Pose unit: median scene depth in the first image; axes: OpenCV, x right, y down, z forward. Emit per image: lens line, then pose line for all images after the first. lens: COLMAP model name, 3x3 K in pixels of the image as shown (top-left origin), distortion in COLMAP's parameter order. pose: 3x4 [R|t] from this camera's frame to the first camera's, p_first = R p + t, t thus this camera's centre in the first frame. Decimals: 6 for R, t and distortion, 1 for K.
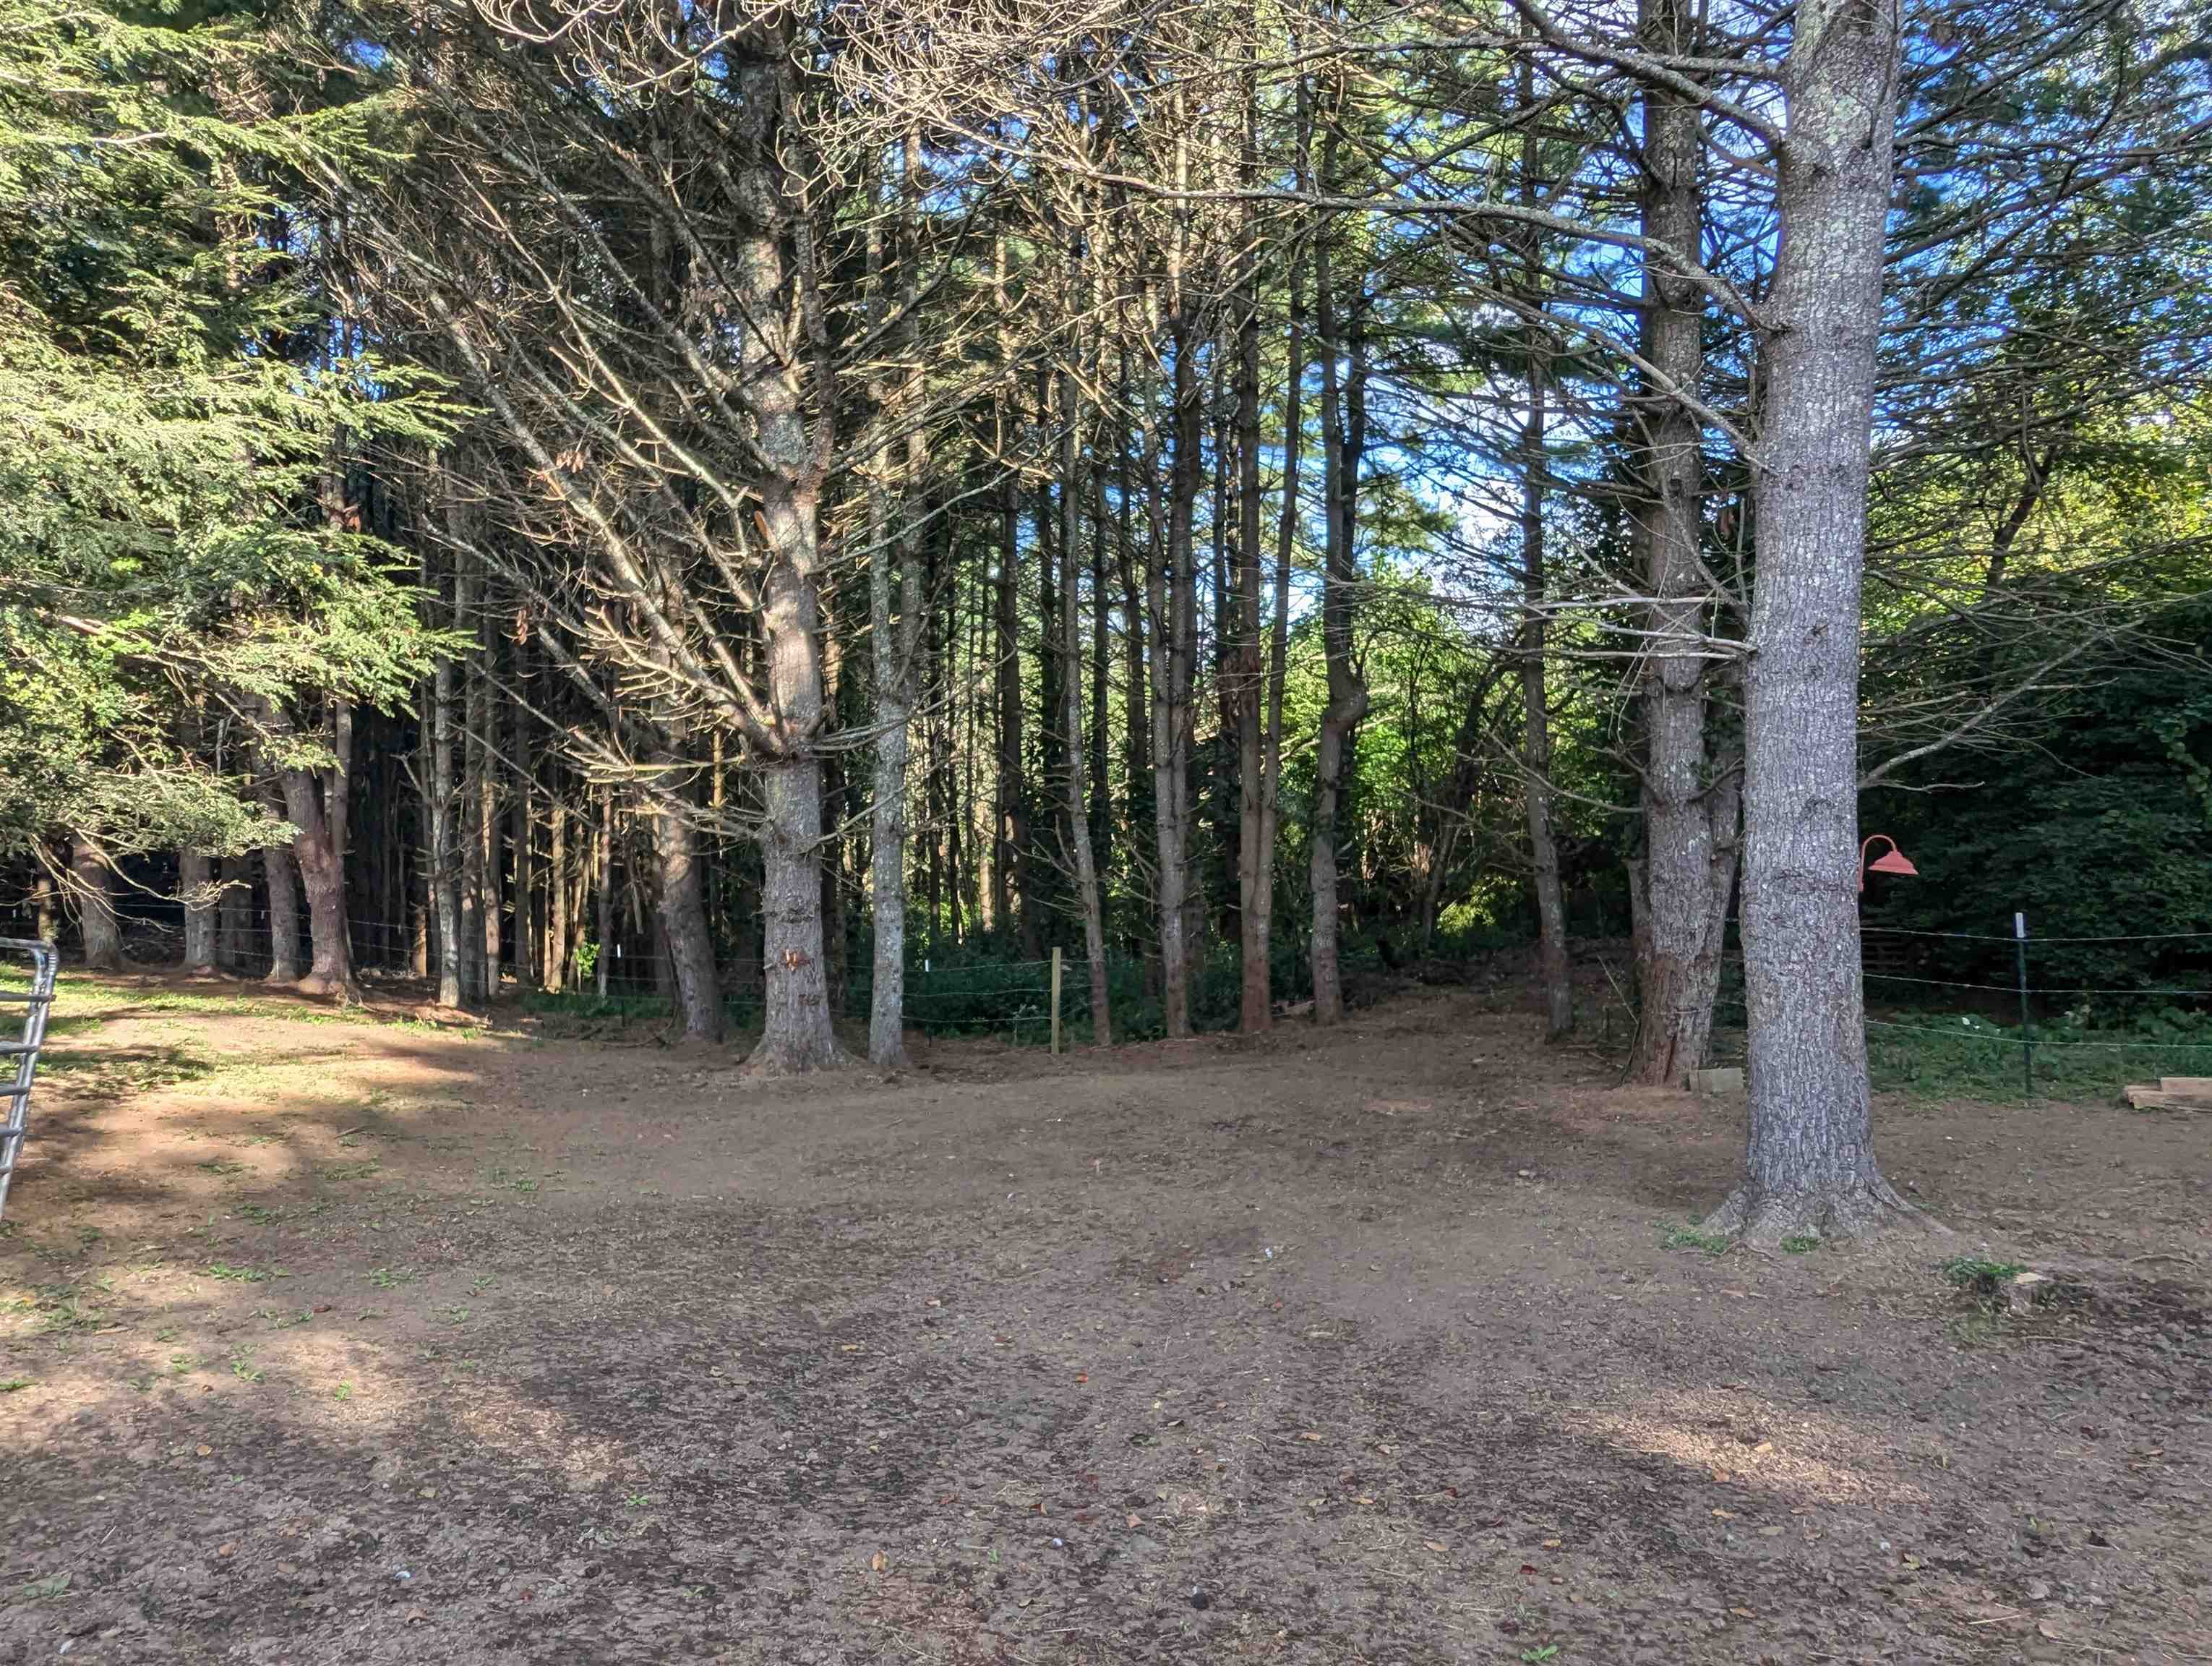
lens RADIAL K [[1032.9, 0, 1105.4], [0, 1032.9, 846.9], [0, 0, 1]] dist [0.013570, -0.005724]
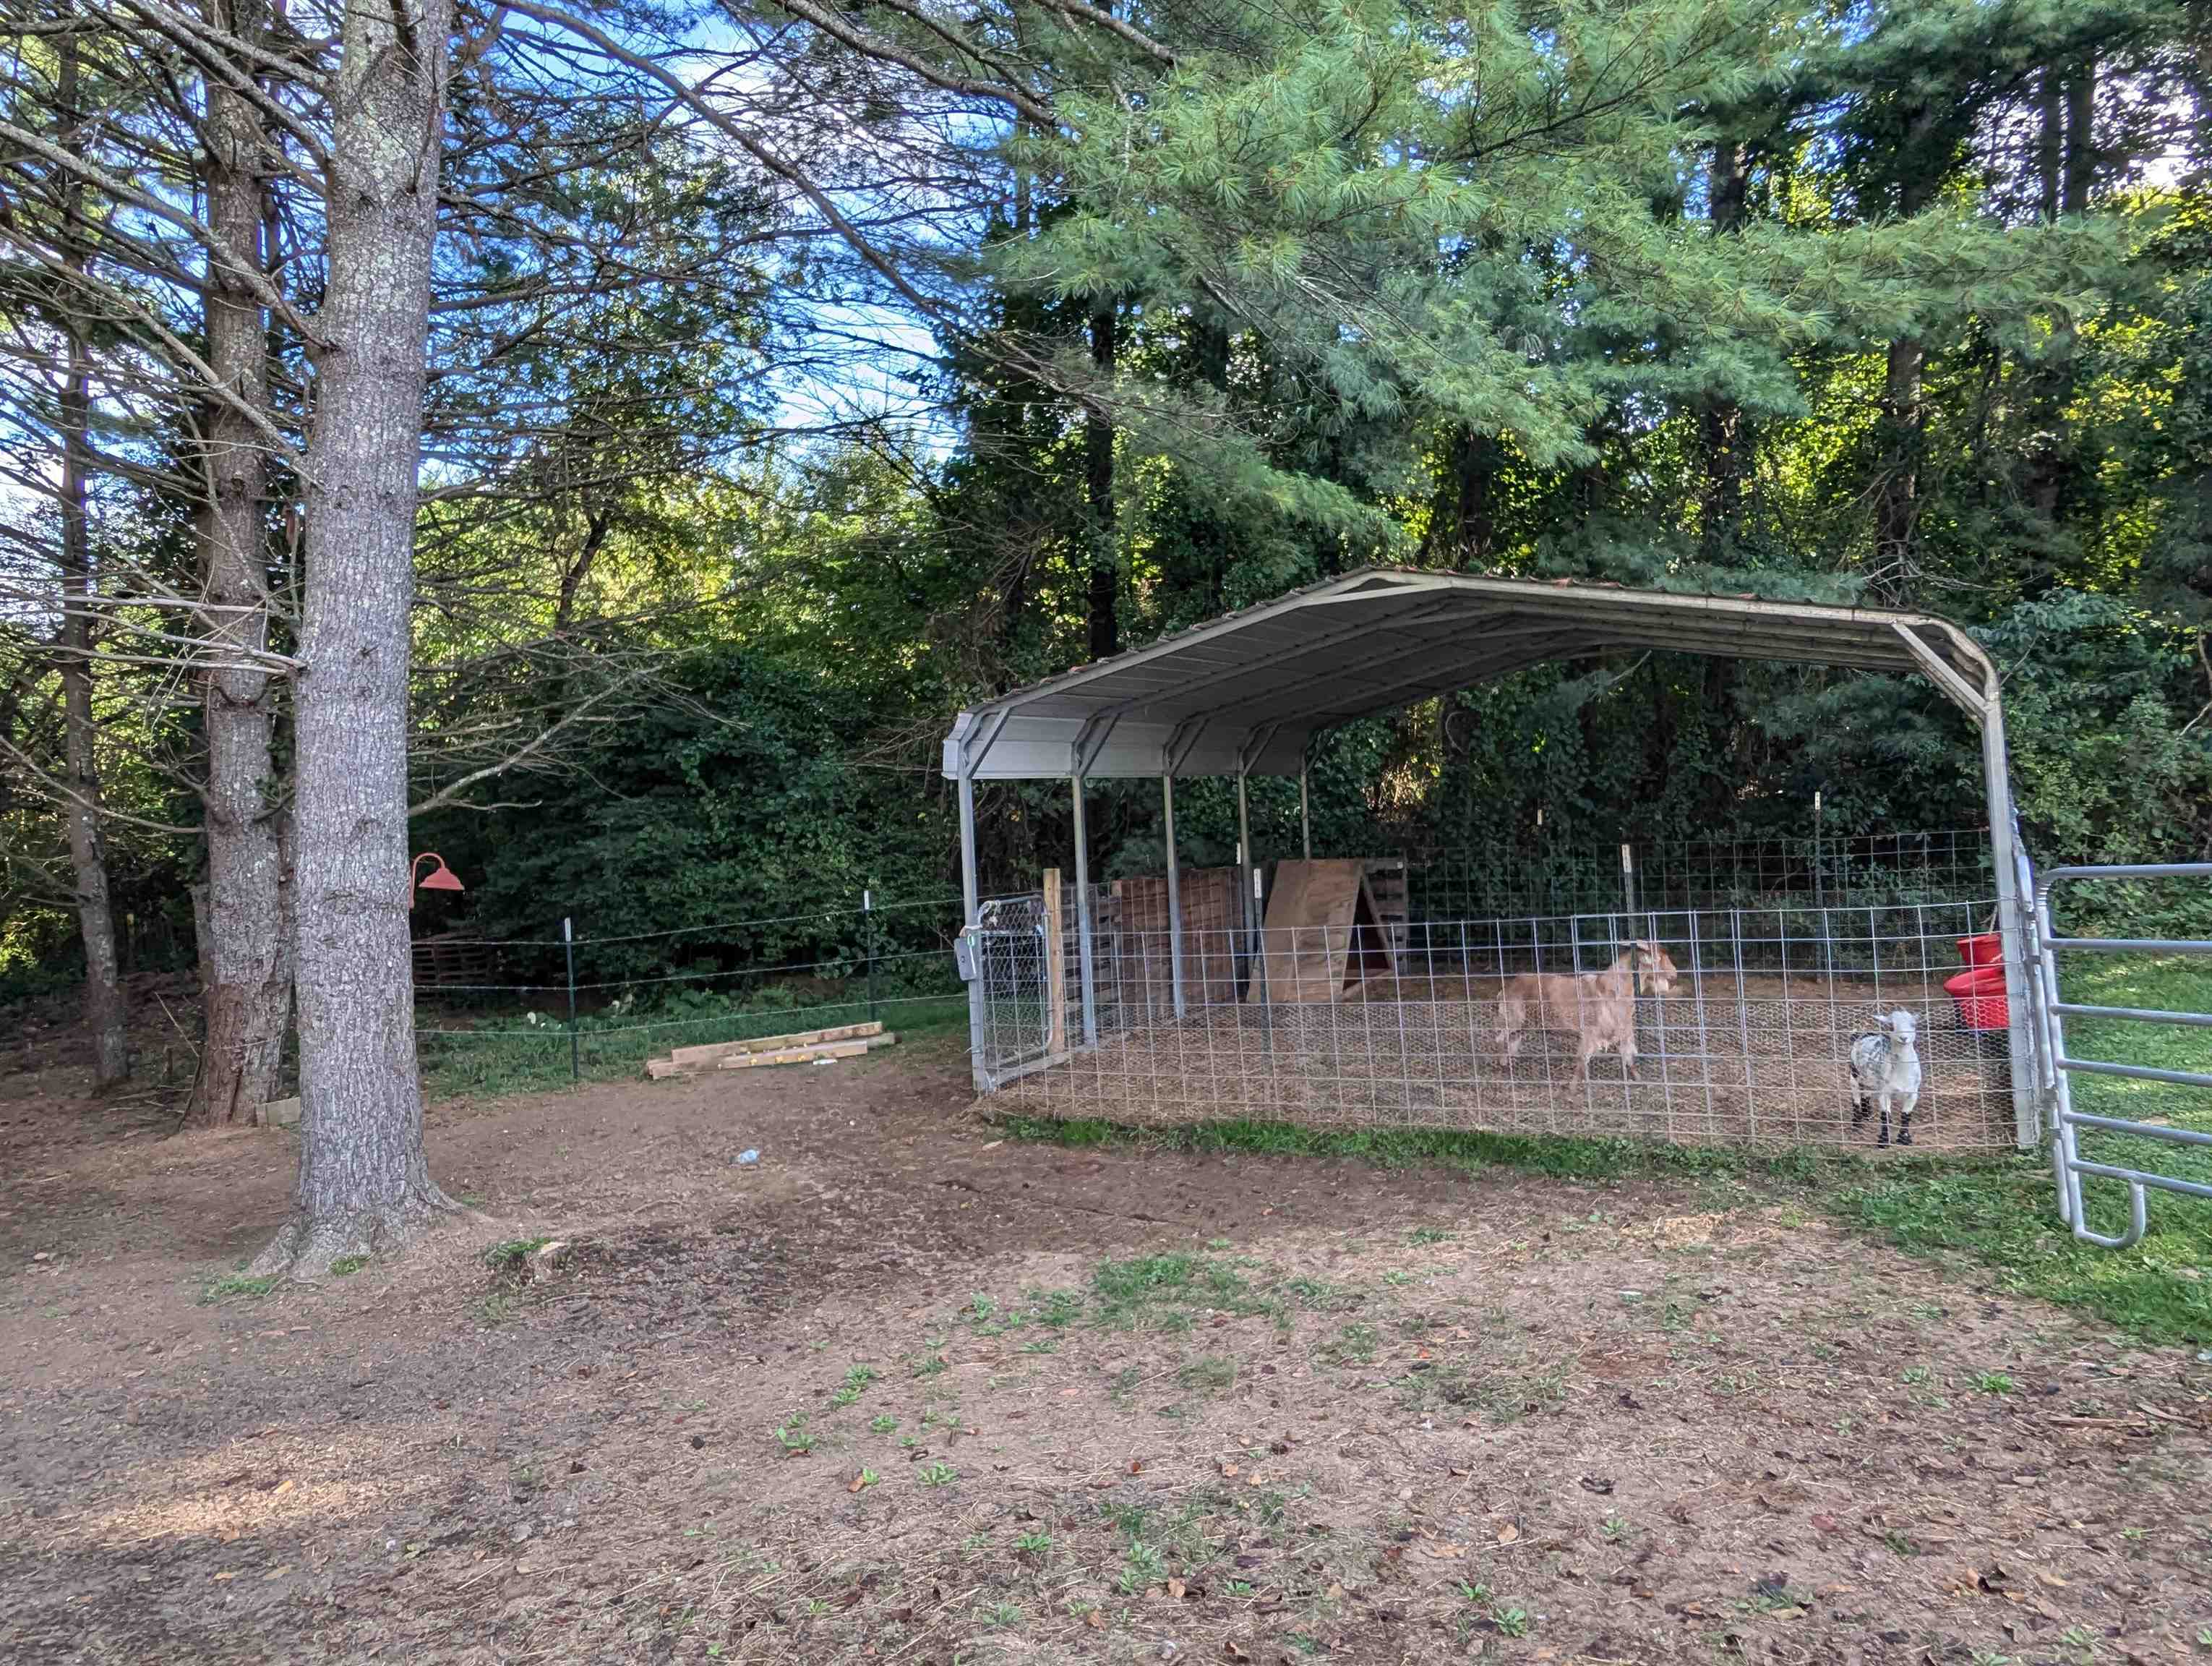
lens RADIAL K [[1046.1, 0, 1096.5], [0, 1046.1, 828.3], [0, 0, 1]] dist [0.000401, 0.001655]
pose [[0.804949, -0.018700, 0.593049, 0.655079], [0.023160, 0.999732, 0.000088, -0.020614], [-0.592892, 0.013664, 0.805166, -0.241407]]
